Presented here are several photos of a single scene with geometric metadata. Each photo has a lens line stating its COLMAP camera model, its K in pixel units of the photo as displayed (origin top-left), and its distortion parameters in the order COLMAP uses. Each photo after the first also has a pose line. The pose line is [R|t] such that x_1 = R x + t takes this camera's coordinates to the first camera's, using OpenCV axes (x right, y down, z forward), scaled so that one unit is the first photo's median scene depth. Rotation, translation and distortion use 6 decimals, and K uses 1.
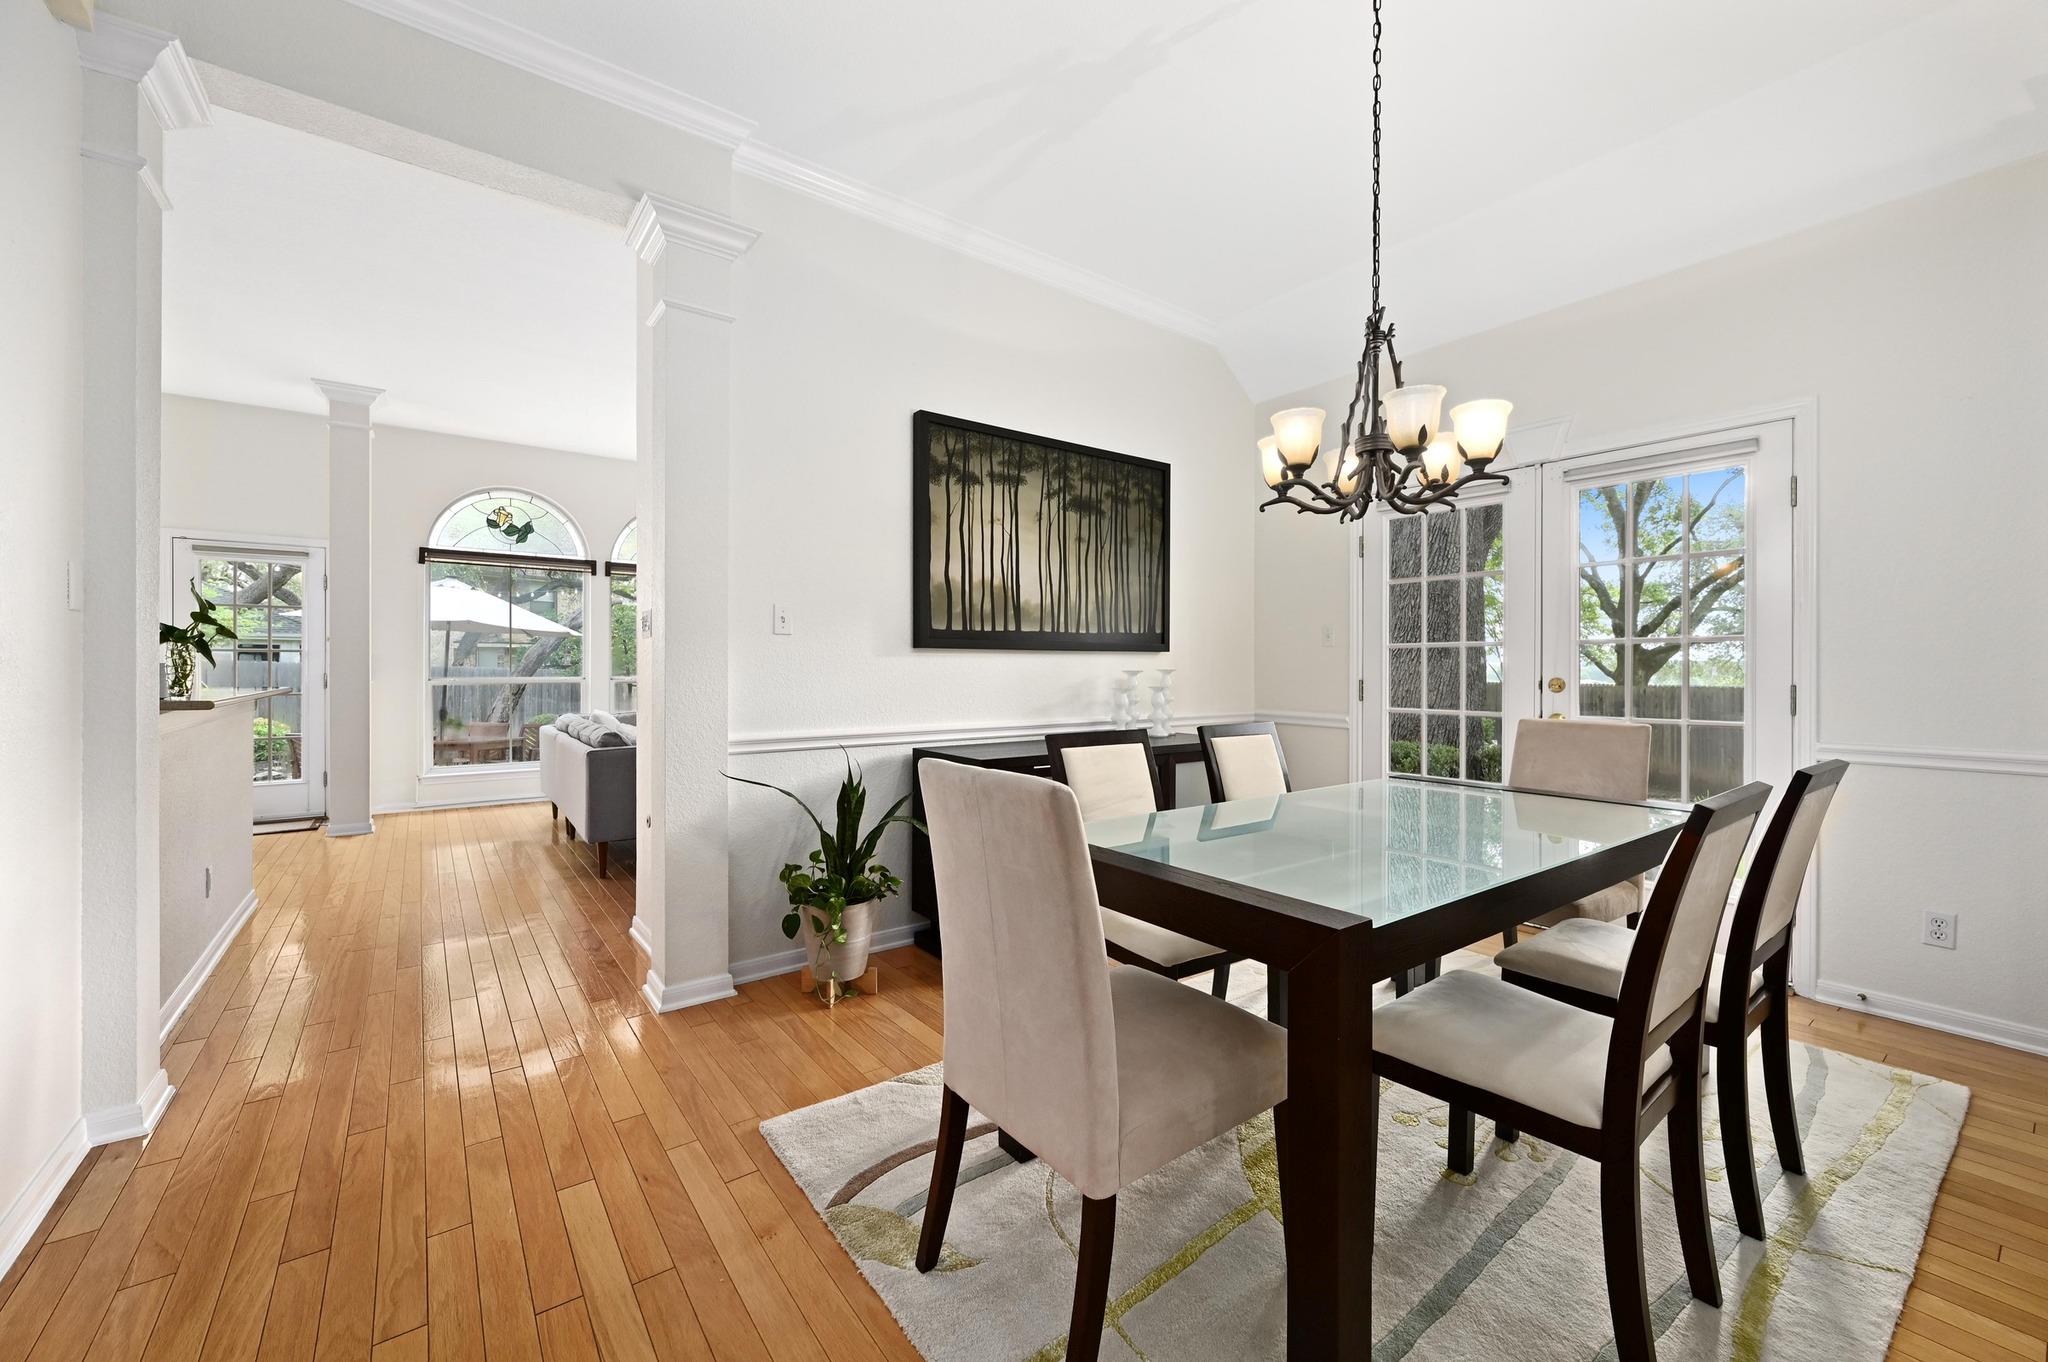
lens RADIAL K [[806.7, 0, 1027.5], [0, 806.7, 670.3], [0, 0, 1]] dist [0.001525, 0.000843]
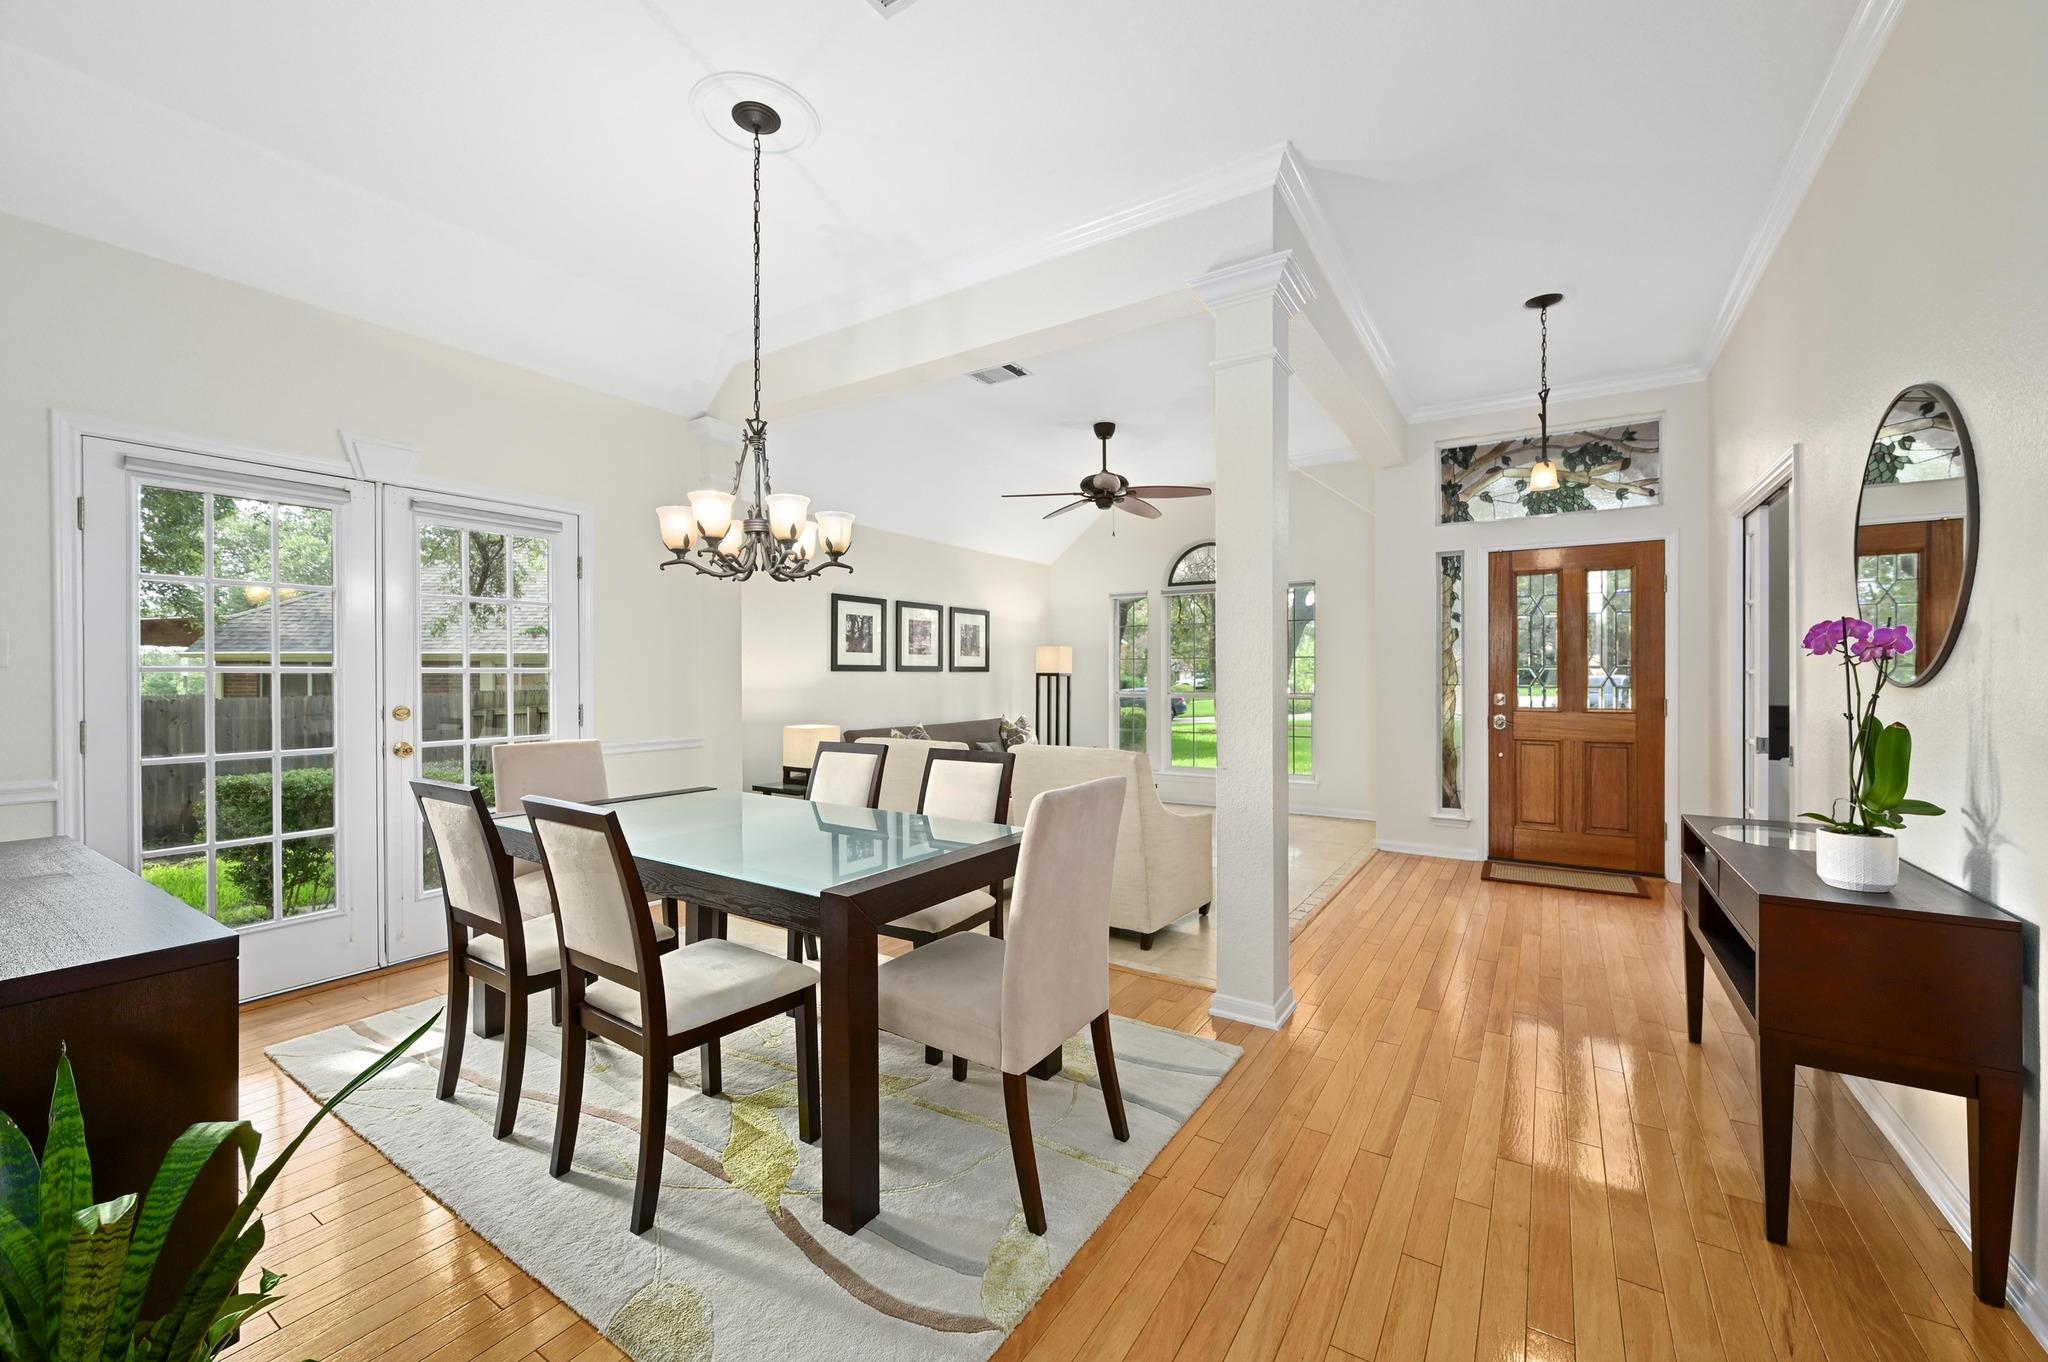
lens RADIAL K [[806.7, 0, 1039.3], [0, 806.7, 676.9], [0, 0, 1]] dist [0.001525, 0.000843]
pose [[-0.358023, -0.004651, 0.933701, -0.433210], [0.003497, 0.999974, 0.006322, -0.026149], [-0.933706, 0.005528, -0.357997, 0.514765]]
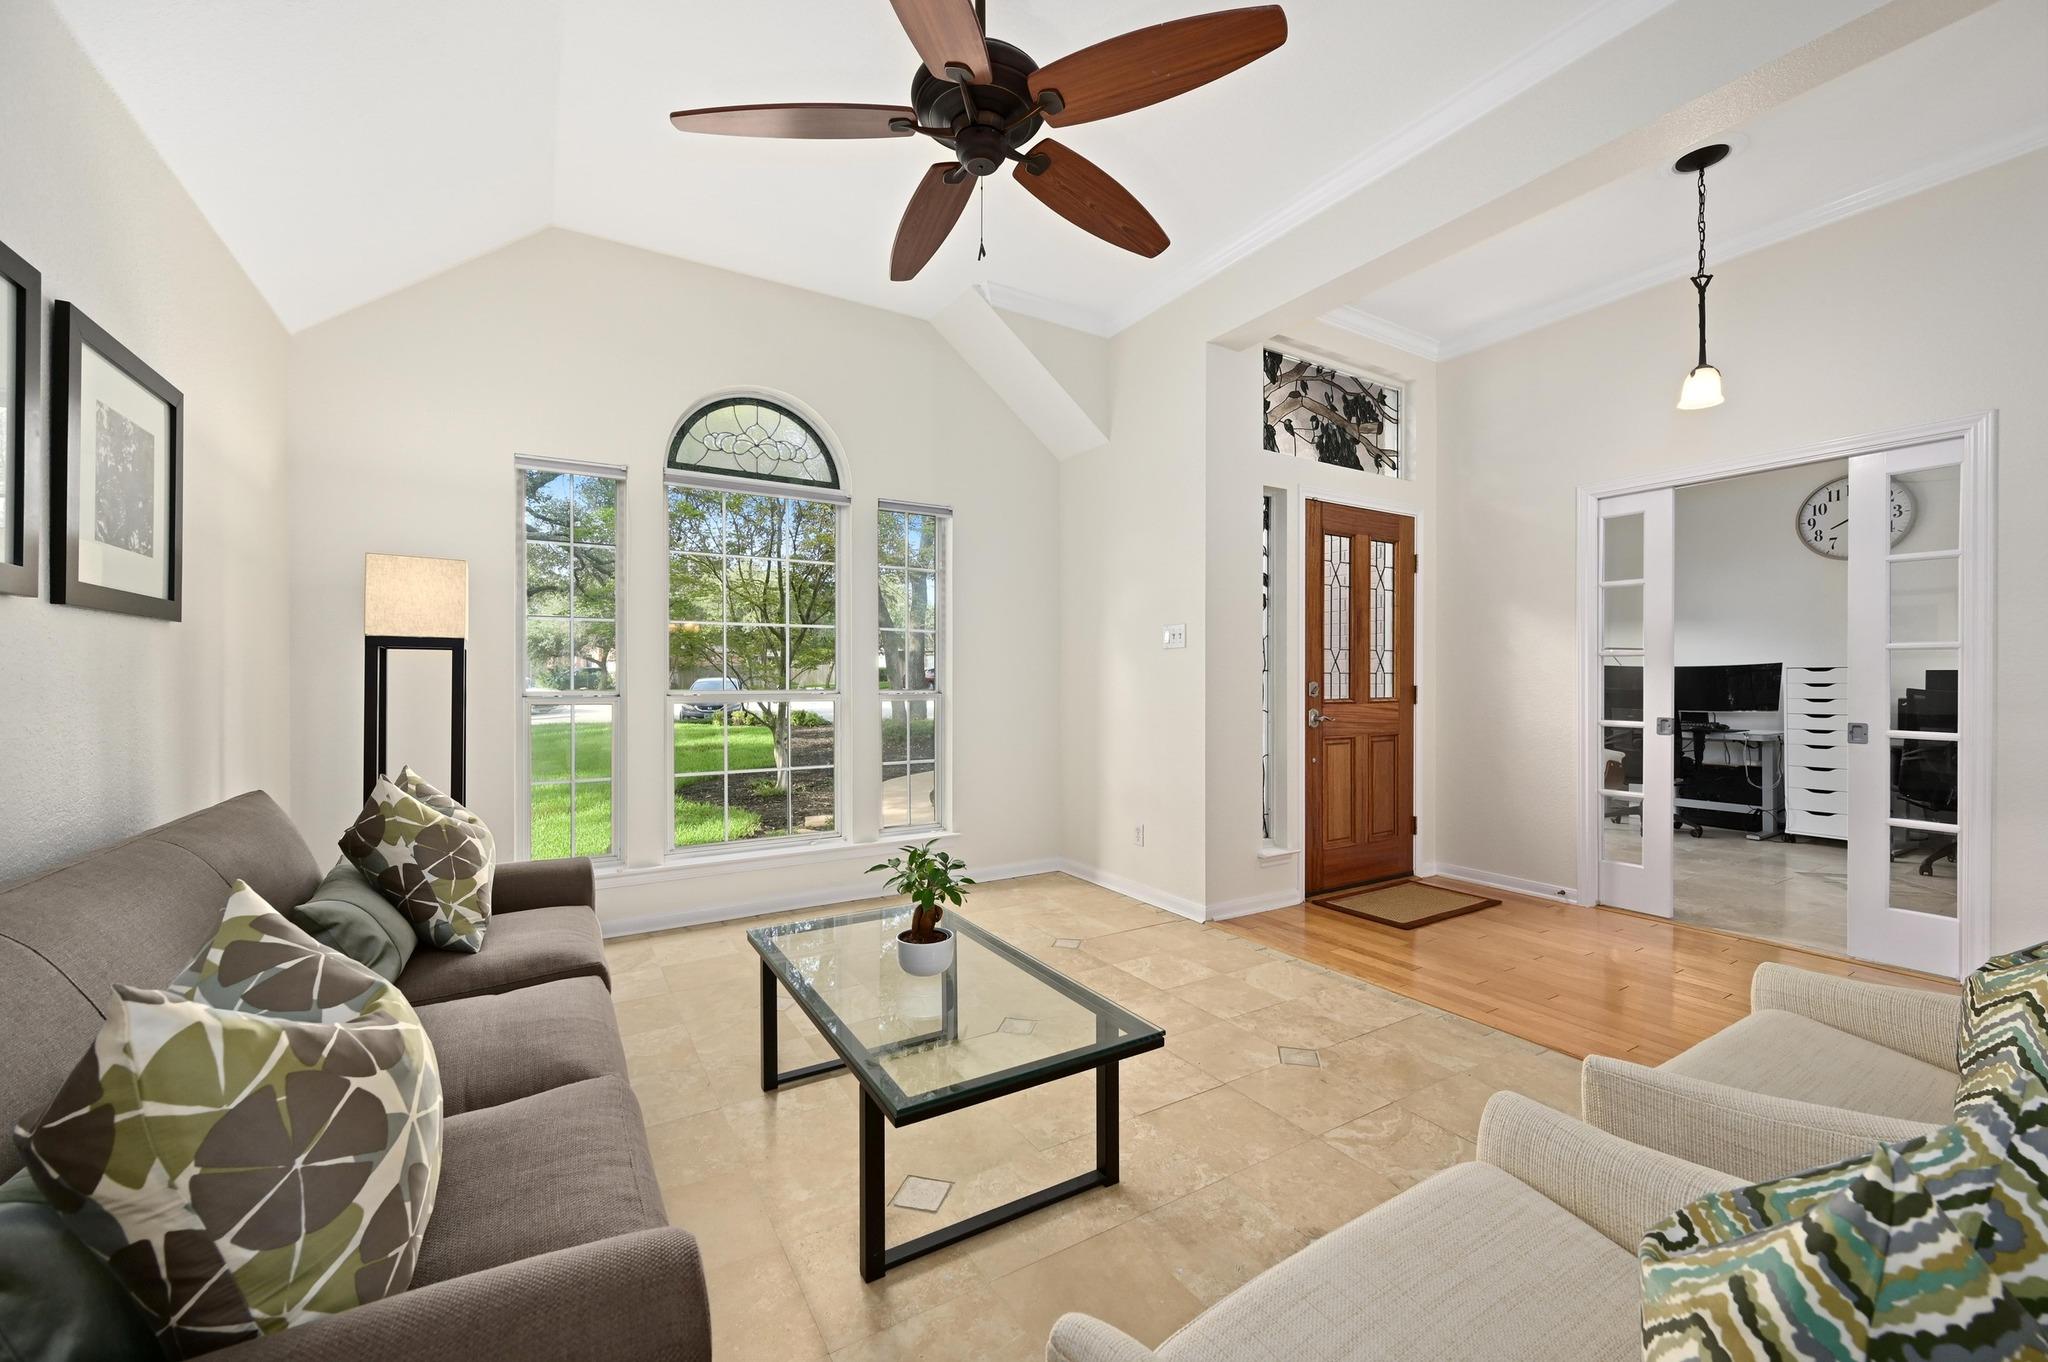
lens RADIAL K [[806.7, 0, 1022.4], [0, 806.7, 679.3], [0, 0, 1]] dist [0.001525, 0.000843]
pose [[-0.995399, -0.001597, 0.095808, 0.748390], [-0.001403, 0.999997, 0.002089, 0.006006], [-0.095811, 0.001945, -0.995398, 0.404075]]
